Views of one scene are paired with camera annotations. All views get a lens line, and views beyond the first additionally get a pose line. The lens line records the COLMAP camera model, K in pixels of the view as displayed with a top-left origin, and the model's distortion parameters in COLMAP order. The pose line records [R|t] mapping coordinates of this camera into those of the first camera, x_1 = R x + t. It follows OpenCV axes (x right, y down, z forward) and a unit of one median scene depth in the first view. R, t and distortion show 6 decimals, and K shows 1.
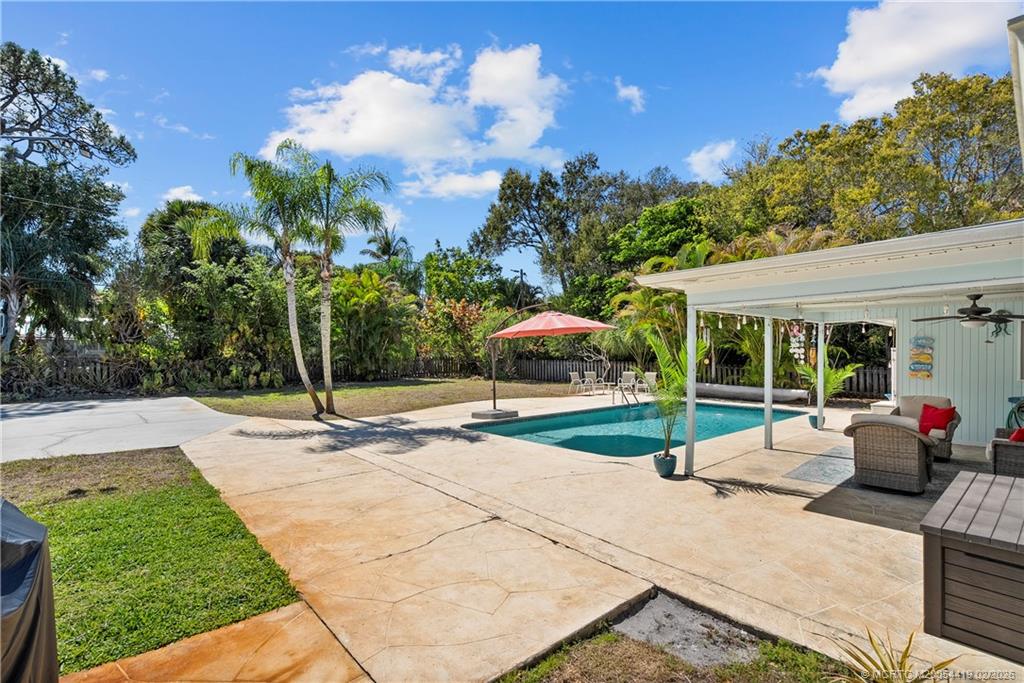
lens RADIAL K [[467.3, 0, 505.7], [0, 467.3, 351.8], [0, 0, 1]] dist [-0.001384, -0.000248]
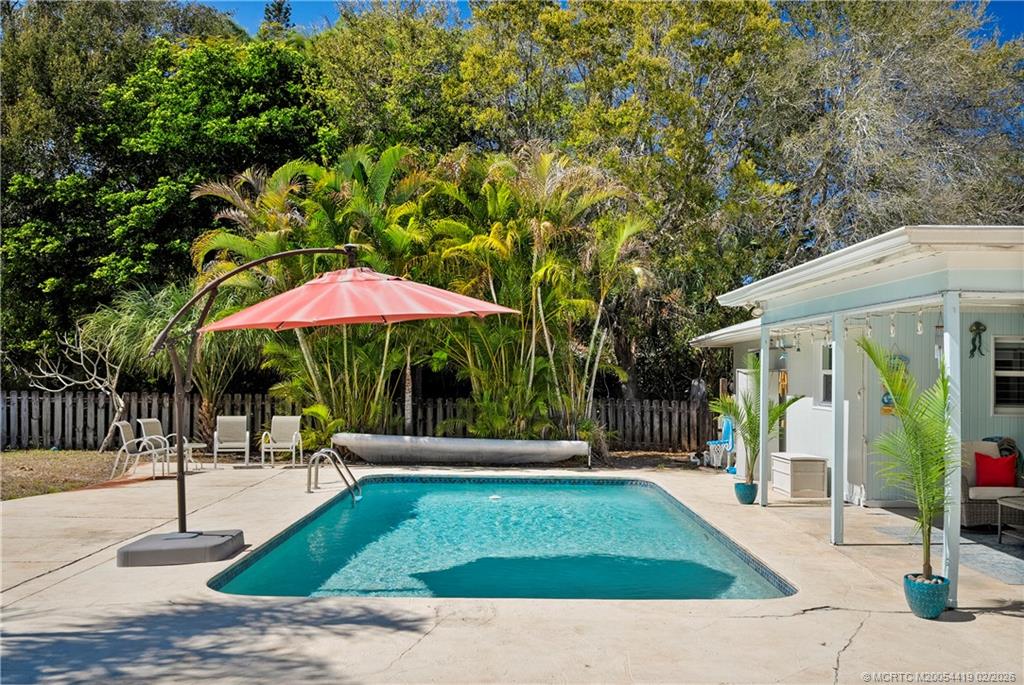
lens RADIAL K [[1012.5, 0, 512.0], [0, 1012.5, 342.5], [0, 0, 1]] dist [-0.006631, 0.011458]
pose [[0.667129, 0.029248, 0.744368, -0.237308], [-0.010841, 0.999504, -0.029557, -0.000420], [-0.744863, 0.011649, 0.667115, 0.170723]]
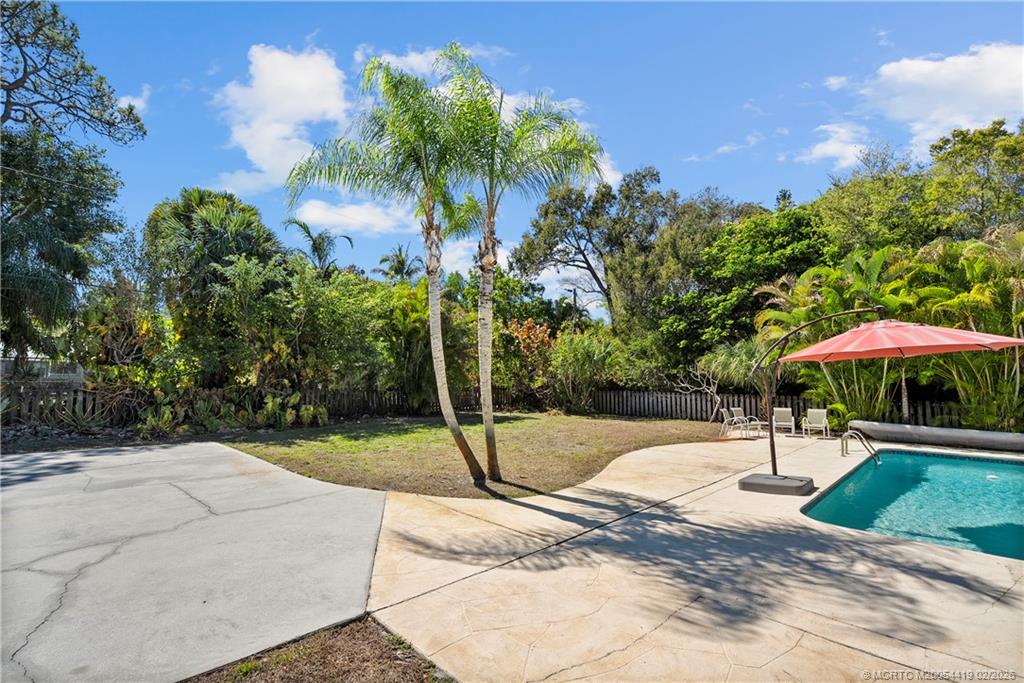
lens RADIAL K [[458.4, 0, 512.0], [0, 458.4, 341.5], [0, 0, 1]] dist [-0.000578, 0.000048]
pose [[0.997593, 0.015636, 0.067550, -0.232575], [-0.010015, 0.996520, -0.082754, -0.001275], [-0.068609, 0.081878, 0.994278, 0.221873]]
